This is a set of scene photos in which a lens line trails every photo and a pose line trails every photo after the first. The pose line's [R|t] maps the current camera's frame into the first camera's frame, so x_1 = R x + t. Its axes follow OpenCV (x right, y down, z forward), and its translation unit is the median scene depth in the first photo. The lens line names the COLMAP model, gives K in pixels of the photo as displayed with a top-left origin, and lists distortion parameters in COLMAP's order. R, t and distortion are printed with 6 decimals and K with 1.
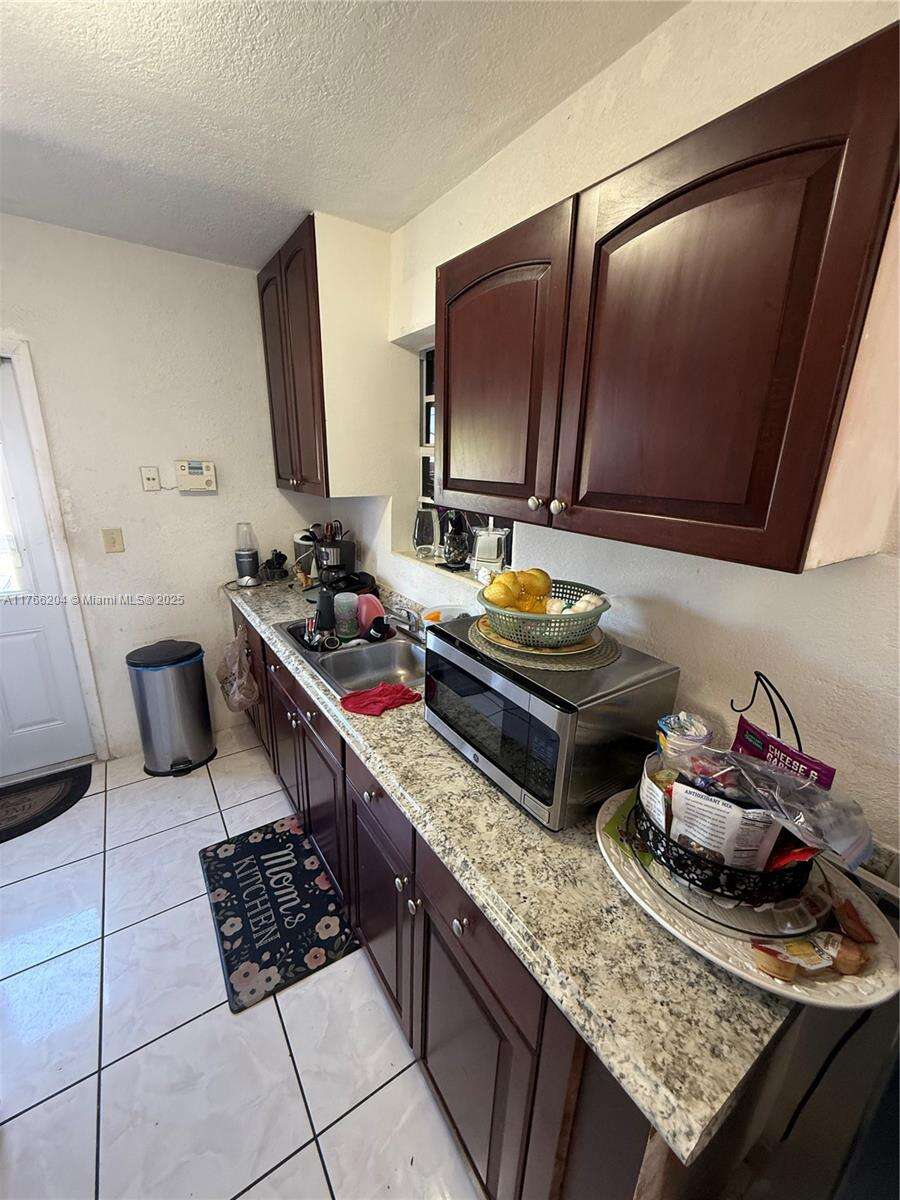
lens RADIAL K [[477.3, 0, 451.4], [0, 477.3, 602.6], [0, 0, 1]] dist [0.000371, 0.000604]
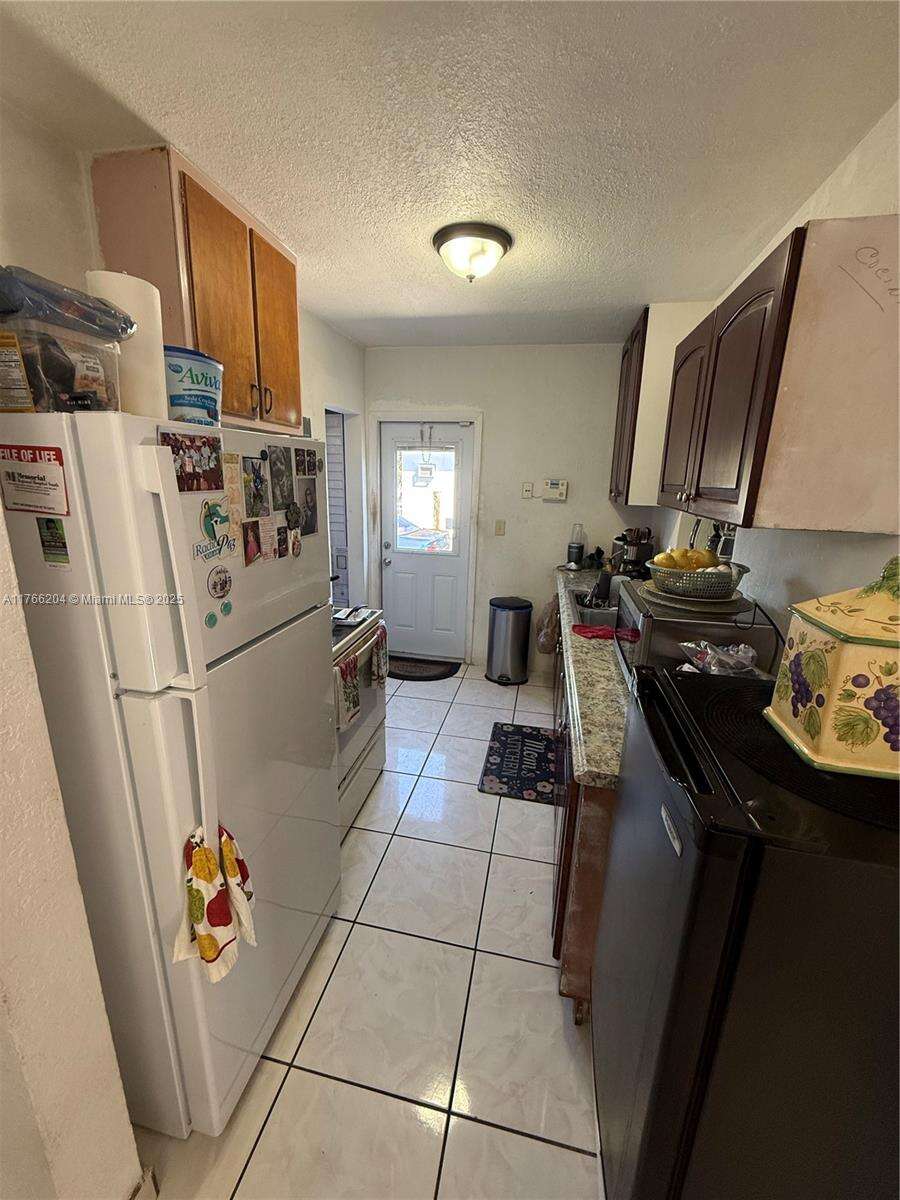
lens RADIAL K [[477.3, 0, 445.3], [0, 477.3, 600.5], [0, 0, 1]] dist [0.000371, 0.000604]
pose [[0.692858, 0.175922, -0.699284, 0.390858], [-0.216294, 0.975830, 0.031188, 0.116231], [0.687869, 0.129642, 0.714163, -0.288950]]
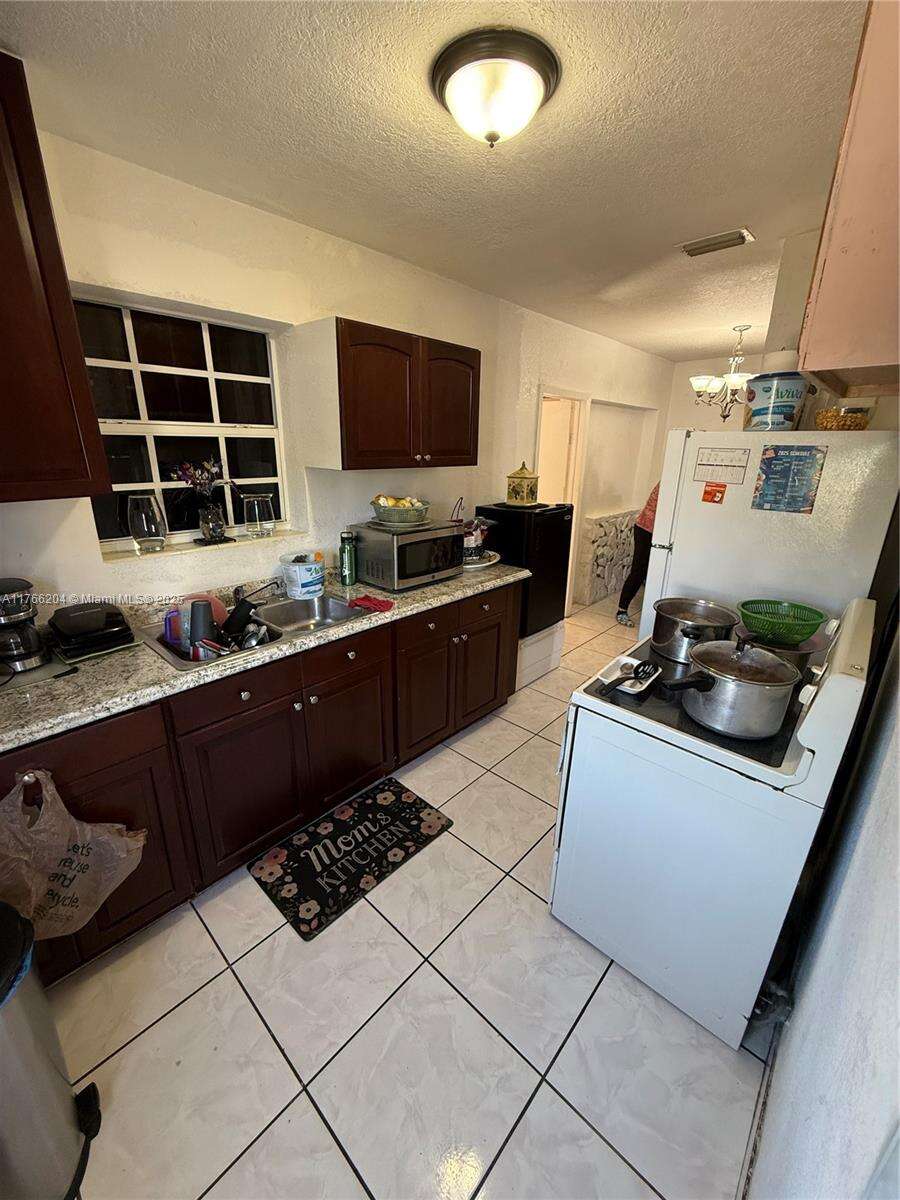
lens RADIAL K [[477.3, 0, 444.0], [0, 477.3, 597.2], [0, 0, 1]] dist [0.000371, 0.000604]
pose [[-0.225836, -0.322728, 0.919154, -1.135057], [0.263334, 0.888179, 0.376554, -0.234161], [-0.937898, 0.327084, -0.115597, 0.694167]]
